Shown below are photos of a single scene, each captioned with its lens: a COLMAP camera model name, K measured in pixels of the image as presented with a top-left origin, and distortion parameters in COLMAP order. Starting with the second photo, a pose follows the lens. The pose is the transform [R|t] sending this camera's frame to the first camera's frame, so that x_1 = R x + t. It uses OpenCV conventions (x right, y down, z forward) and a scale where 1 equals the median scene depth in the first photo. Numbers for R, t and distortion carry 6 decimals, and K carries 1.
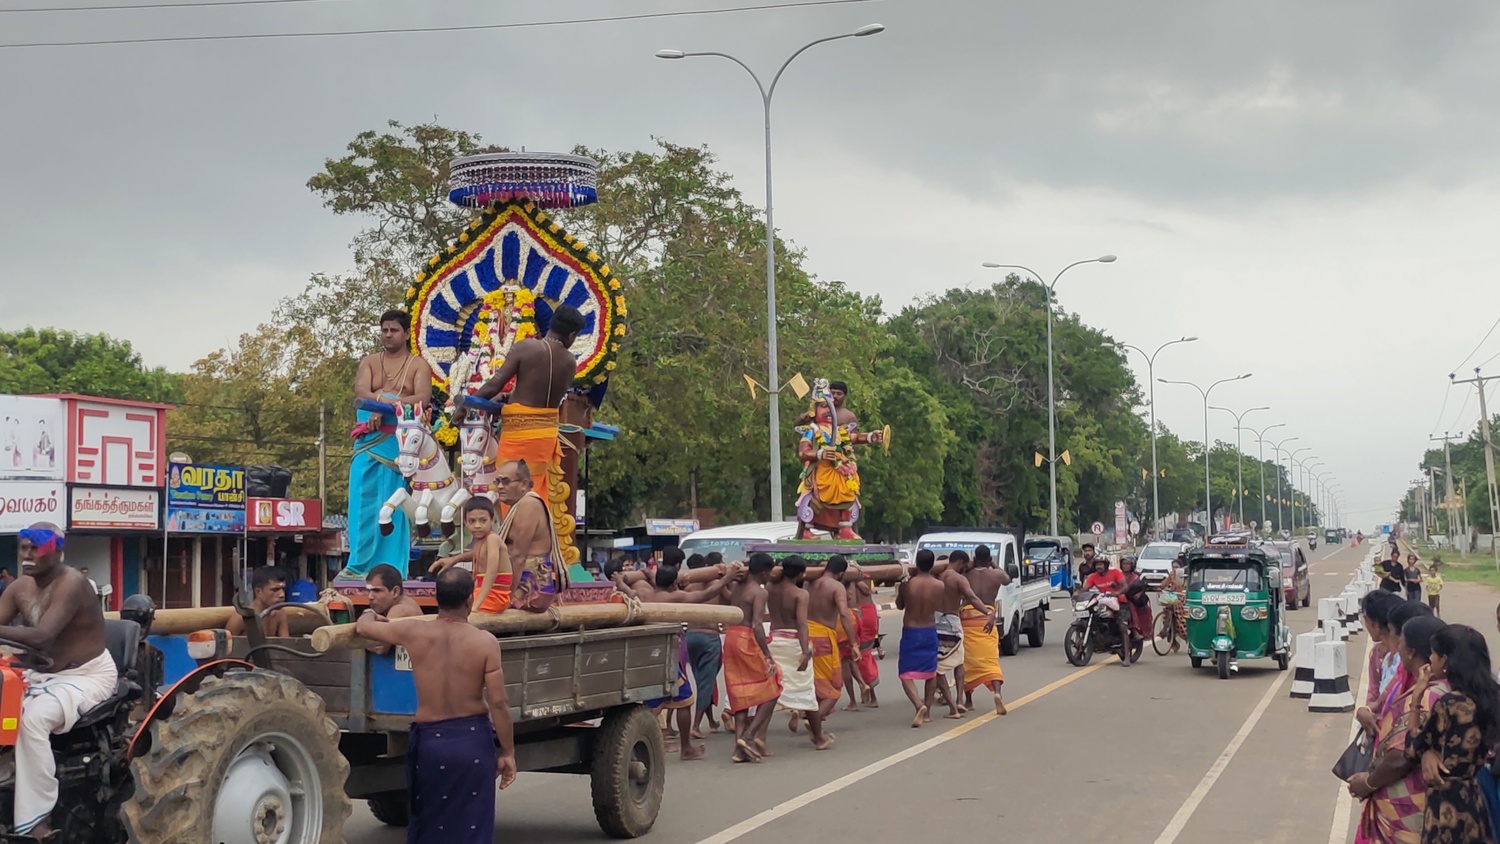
lens RADIAL K [[2026.5, 0, 754.3], [0, 2026.5, 447.5], [0, 0, 1]] dist [0.082834, -0.336116]
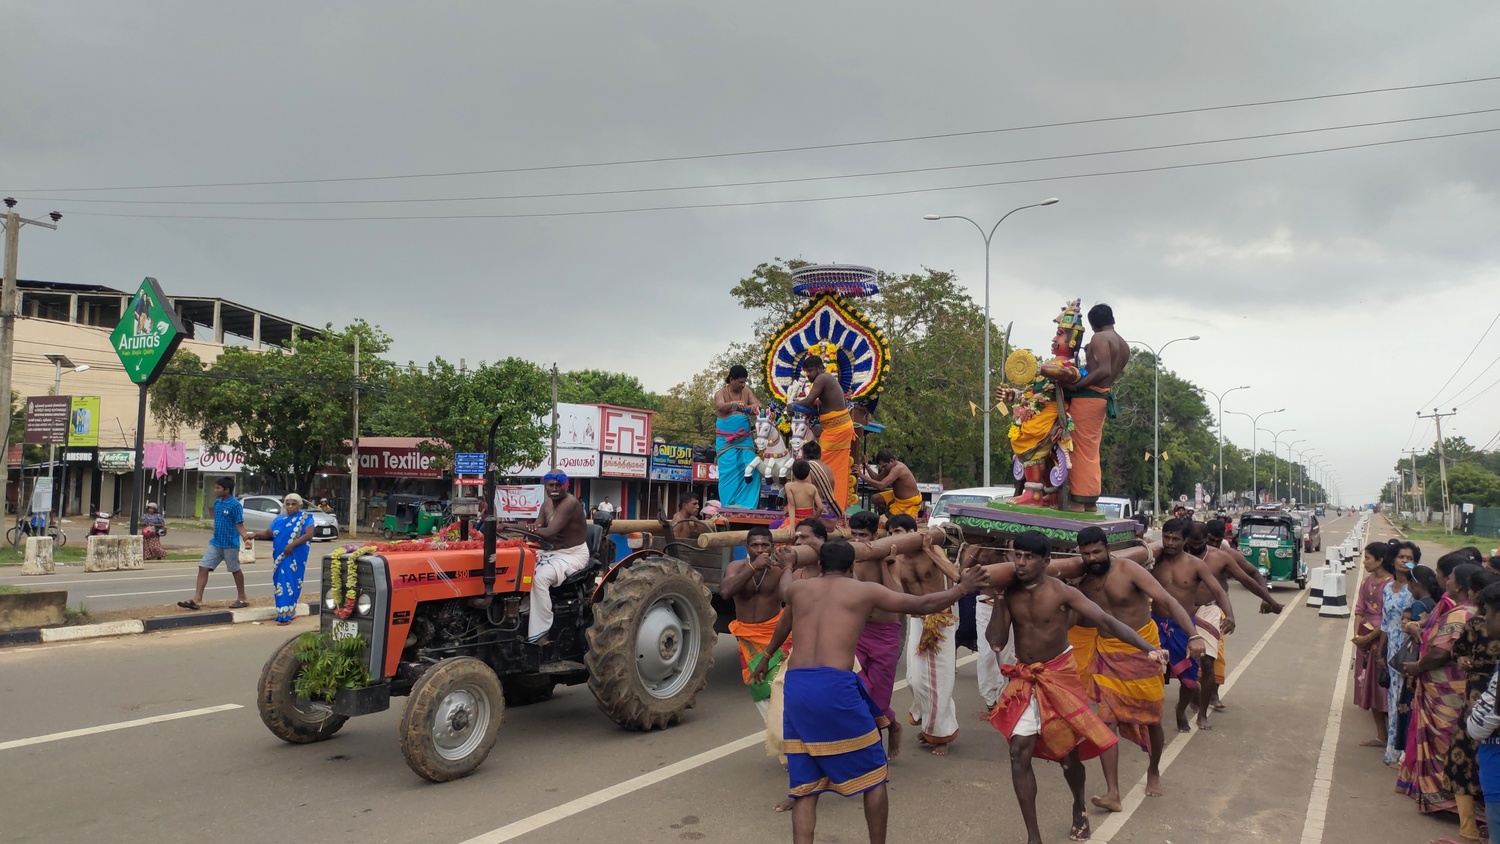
lens RADIAL K [[1124.6, 0, 744.2], [0, 1124.6, 443.8], [0, 0, 1]] dist [0.052268, -0.061331]
pose [[0.978738, 0.030326, -0.202860, 0.003217], [-0.029865, 0.999540, 0.005333, 0.001199], [0.202928, 0.000838, 0.979193, 0.014947]]
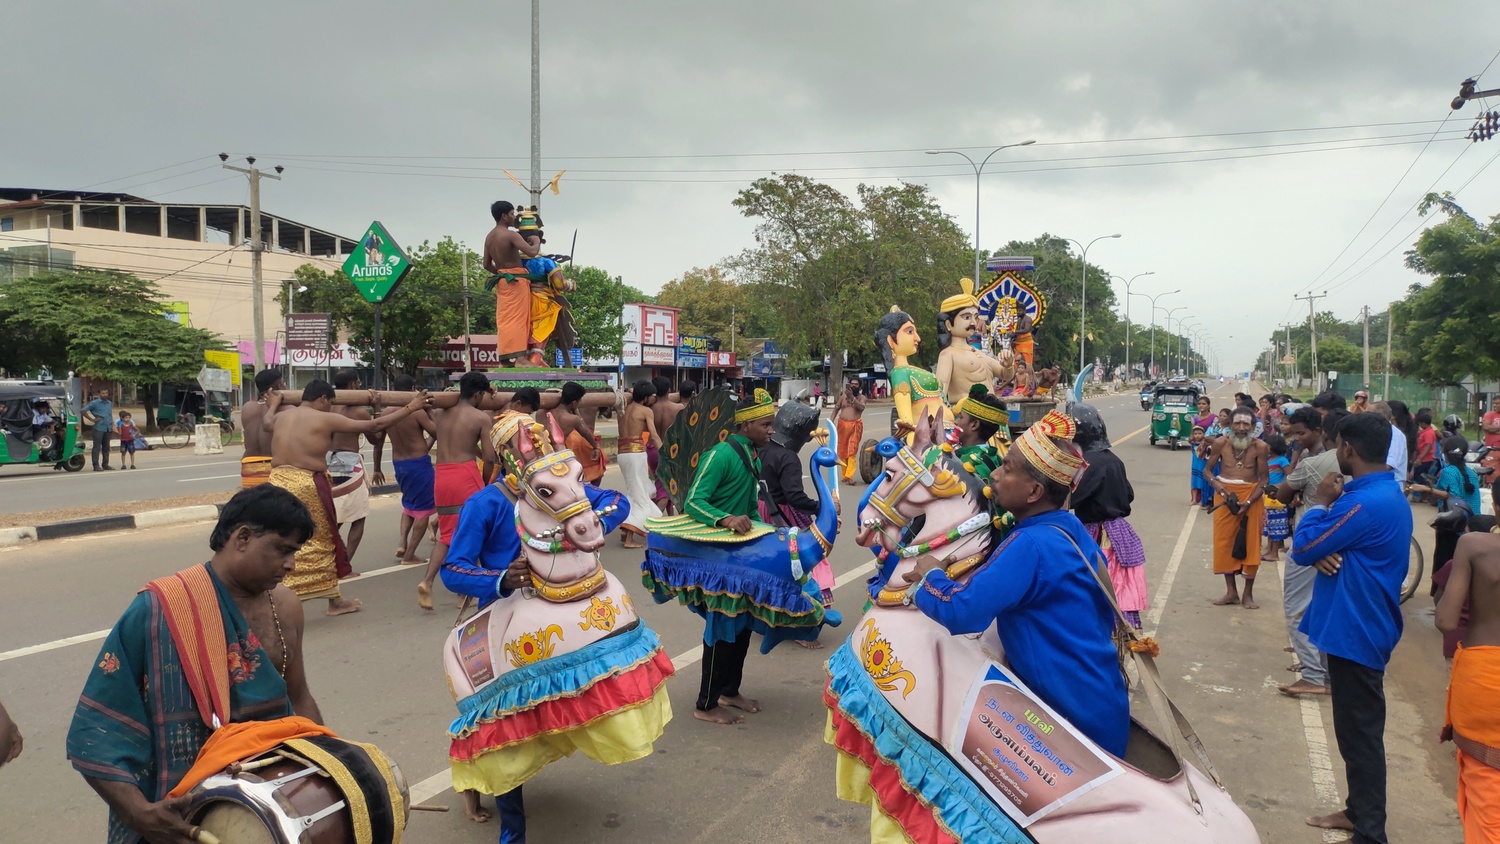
lens RADIAL K [[1126.5, 0, 747.9], [0, 1126.5, 427.6], [0, 0, 1]] dist [0.053903, -0.050617]
pose [[0.993629, 0.024206, -0.110074, -0.103619], [-0.013817, 0.995460, 0.094177, -0.011398], [0.111854, -0.092056, 0.989452, -0.270955]]
